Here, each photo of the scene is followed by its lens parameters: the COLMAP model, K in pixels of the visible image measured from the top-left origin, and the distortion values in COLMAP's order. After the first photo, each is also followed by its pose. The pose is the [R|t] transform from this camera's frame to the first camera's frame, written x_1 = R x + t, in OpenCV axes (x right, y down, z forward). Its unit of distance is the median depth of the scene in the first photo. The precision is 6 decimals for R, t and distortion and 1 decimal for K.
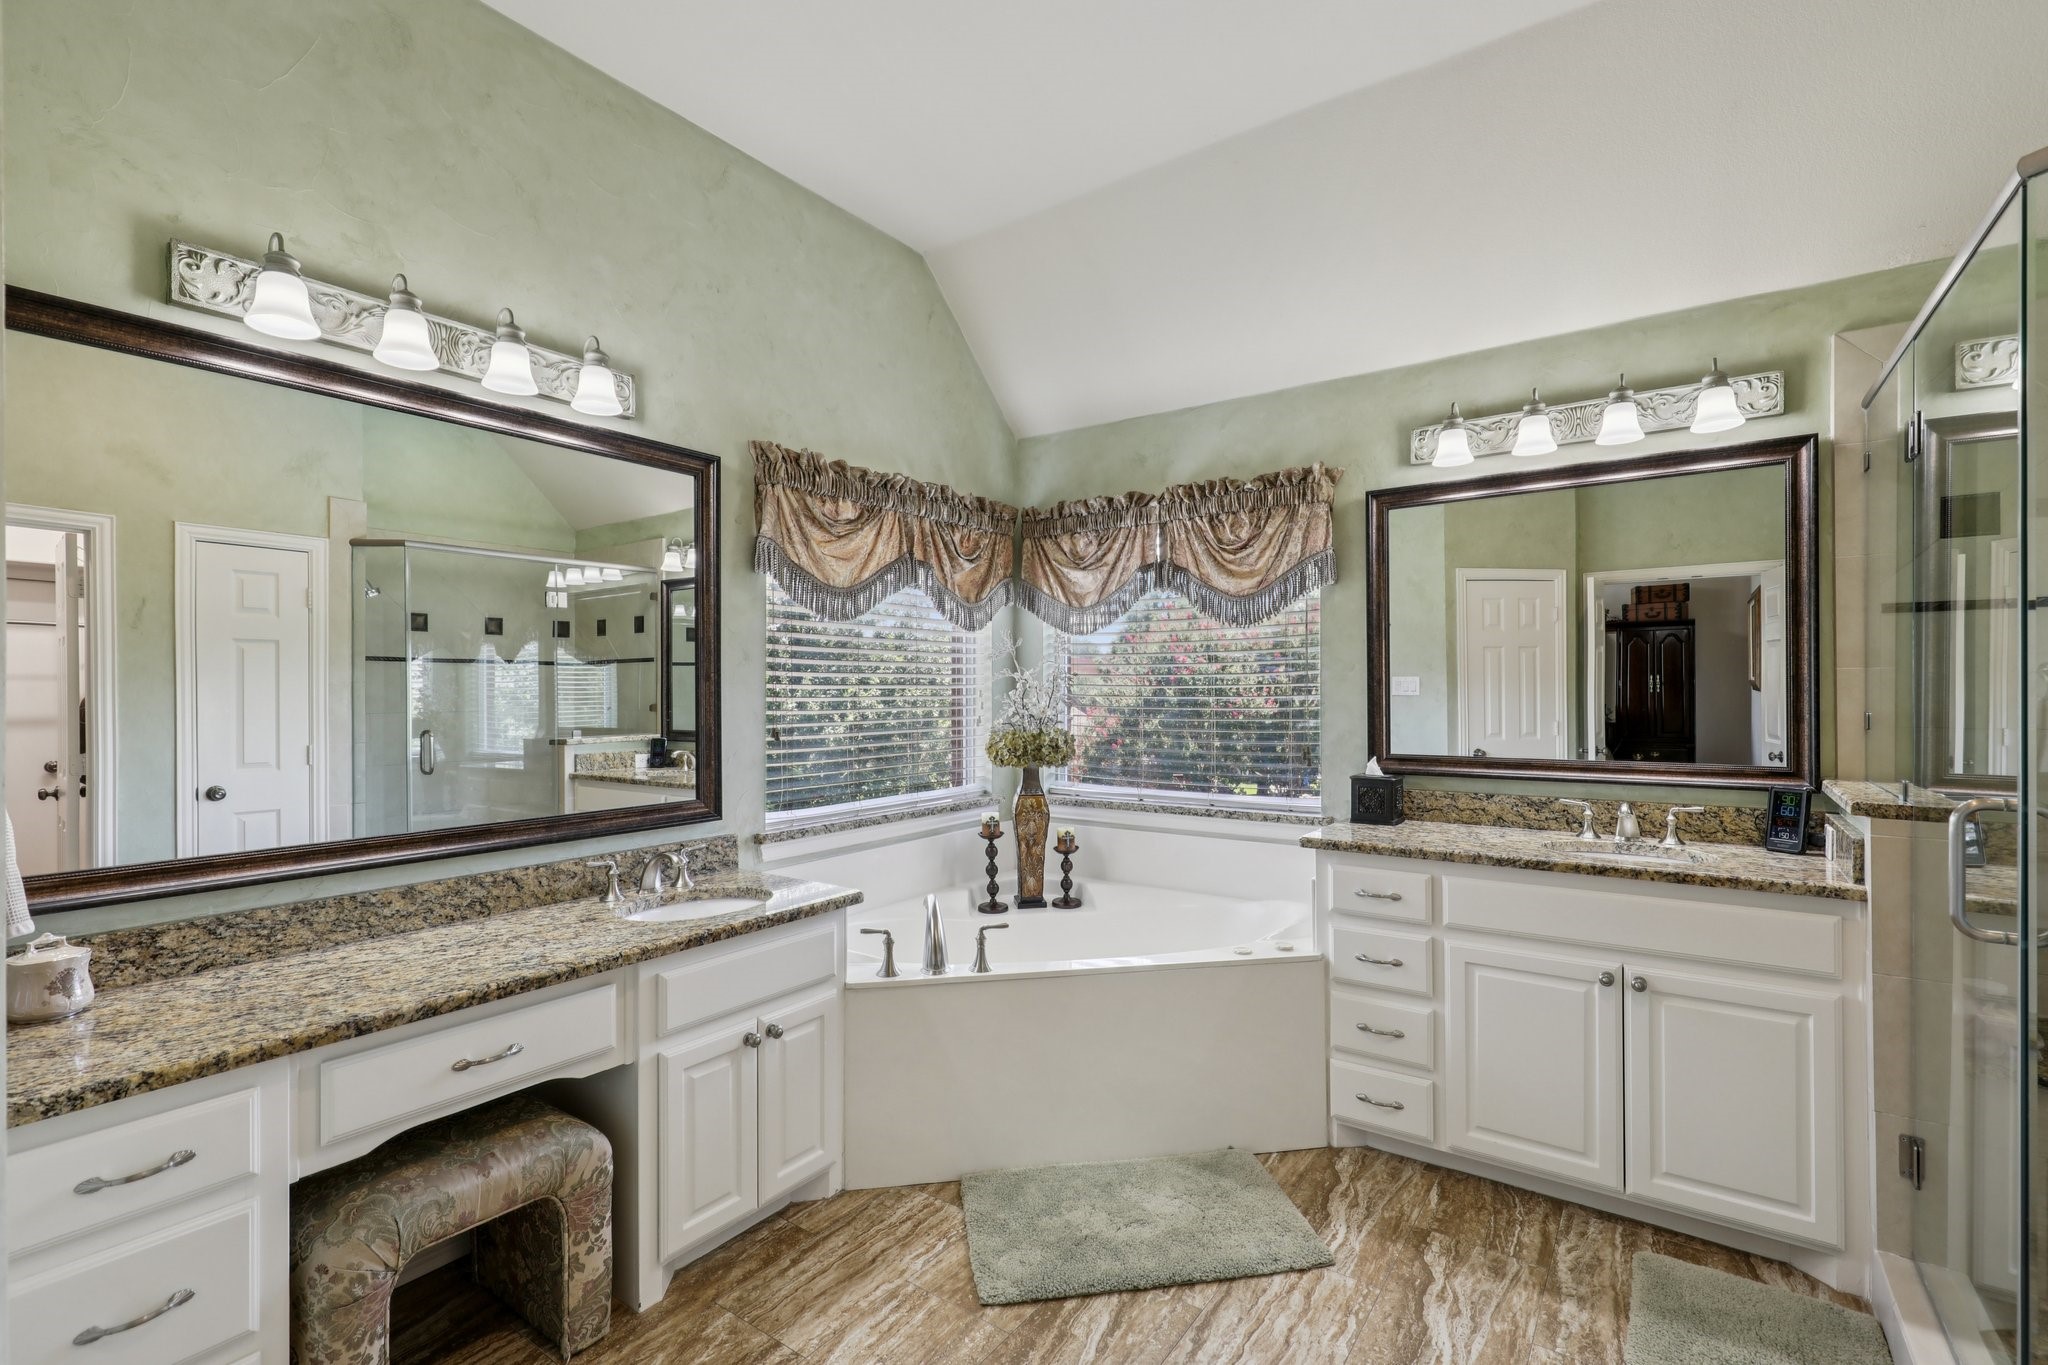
lens RADIAL K [[926.8, 0, 983.2], [0, 926.8, 686.1], [0, 0, 1]] dist [0.010469, -0.003958]
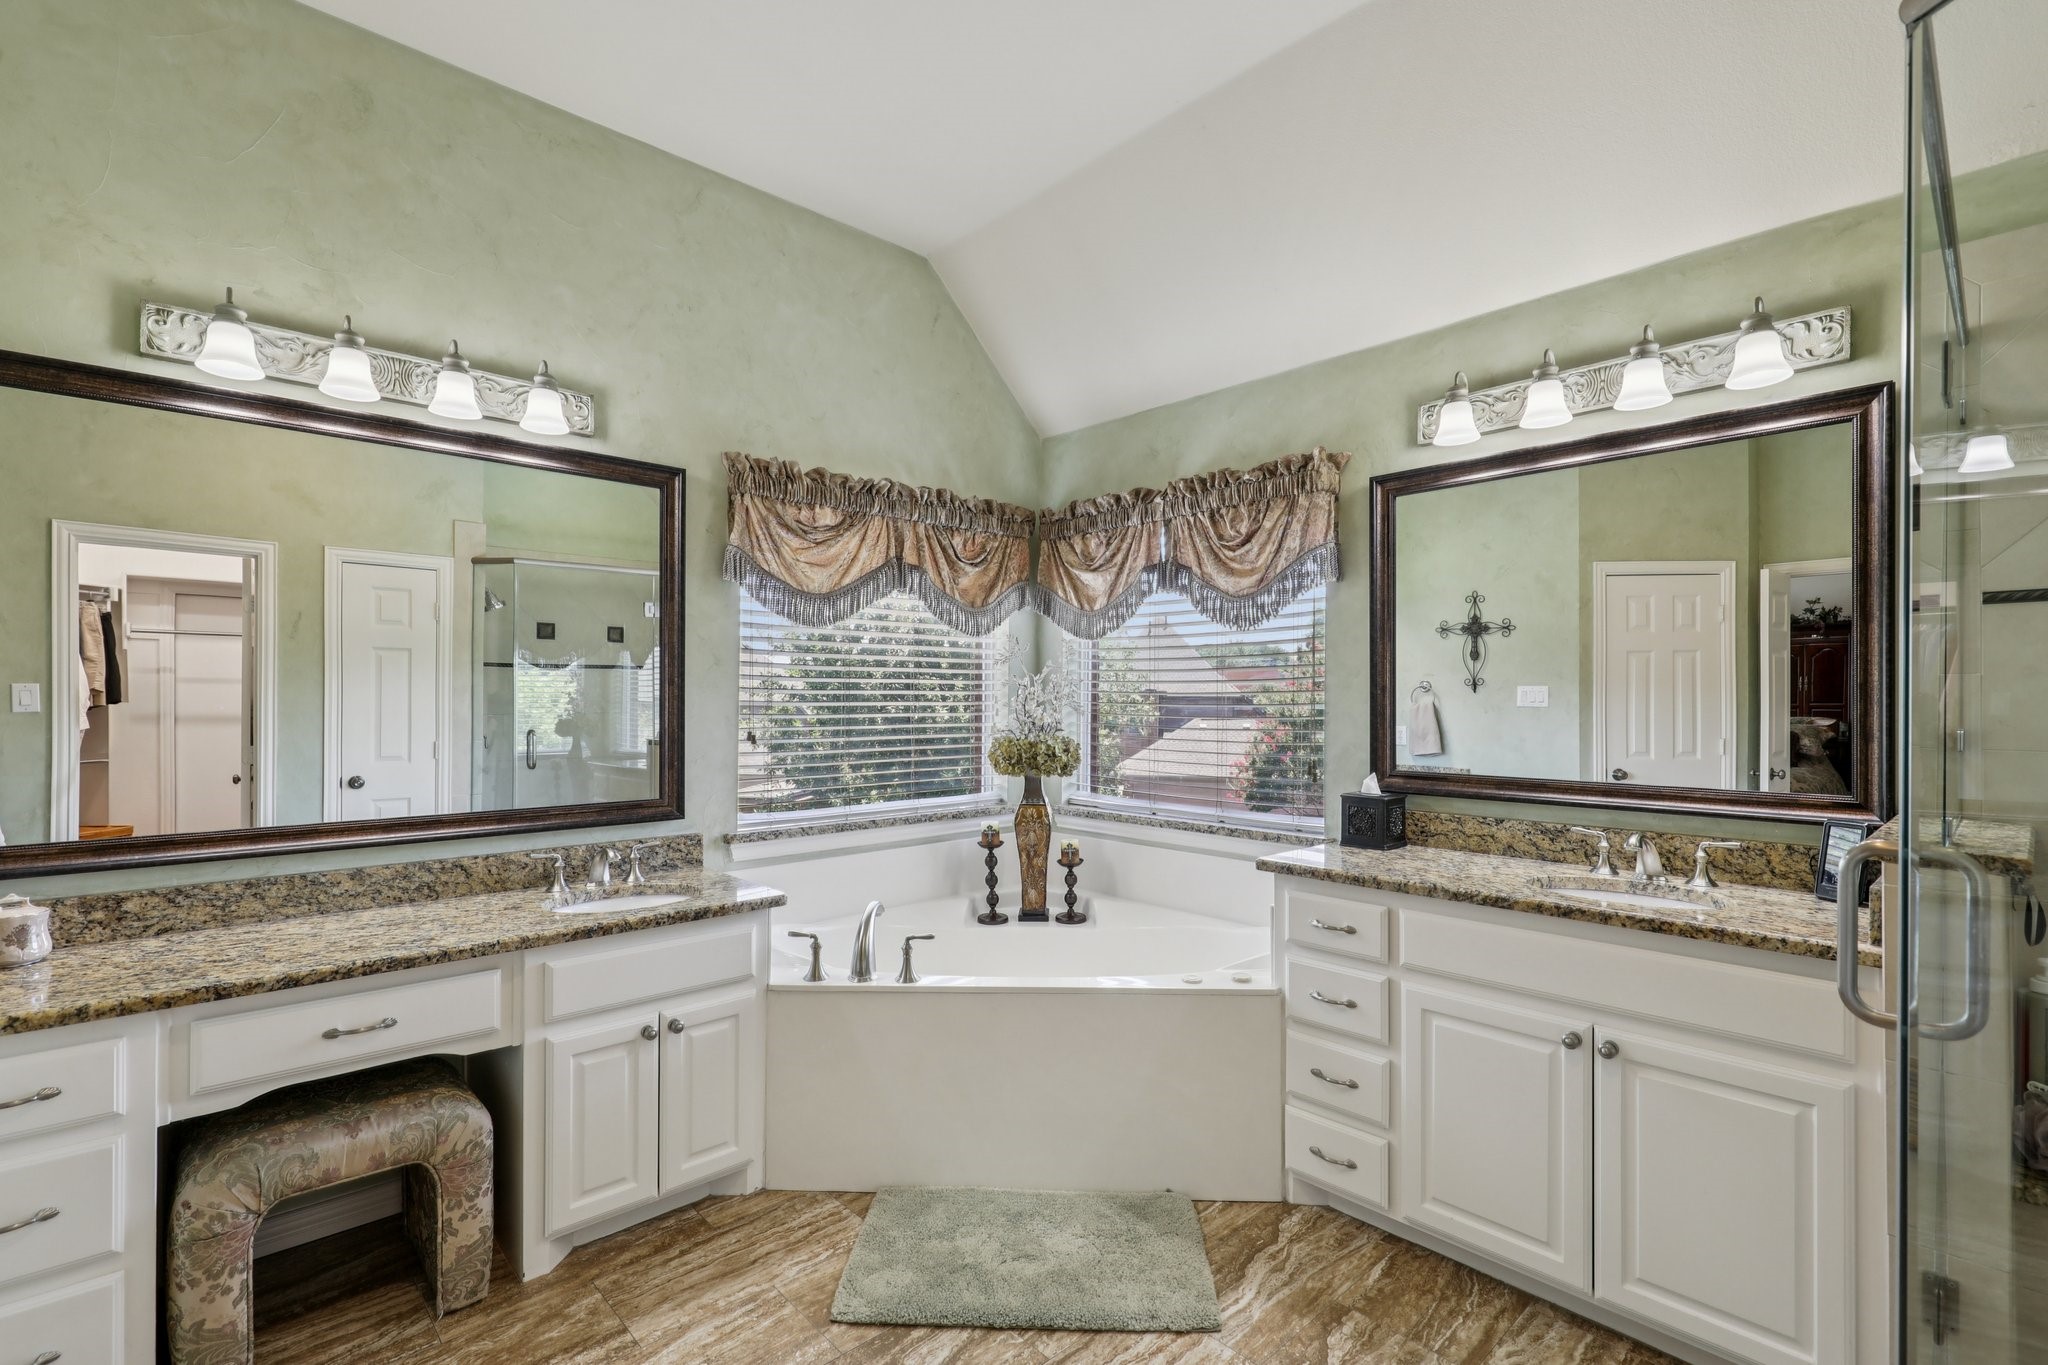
lens RADIAL K [[926.8, 0, 981.8], [0, 926.8, 693.3], [0, 0, 1]] dist [0.010469, -0.003958]
pose [[0.979534, 0.005990, -0.201190, 0.249676], [-0.006121, 0.999981, -0.000033, 0.001696], [0.201186, 0.001264, 0.979552, 0.049797]]
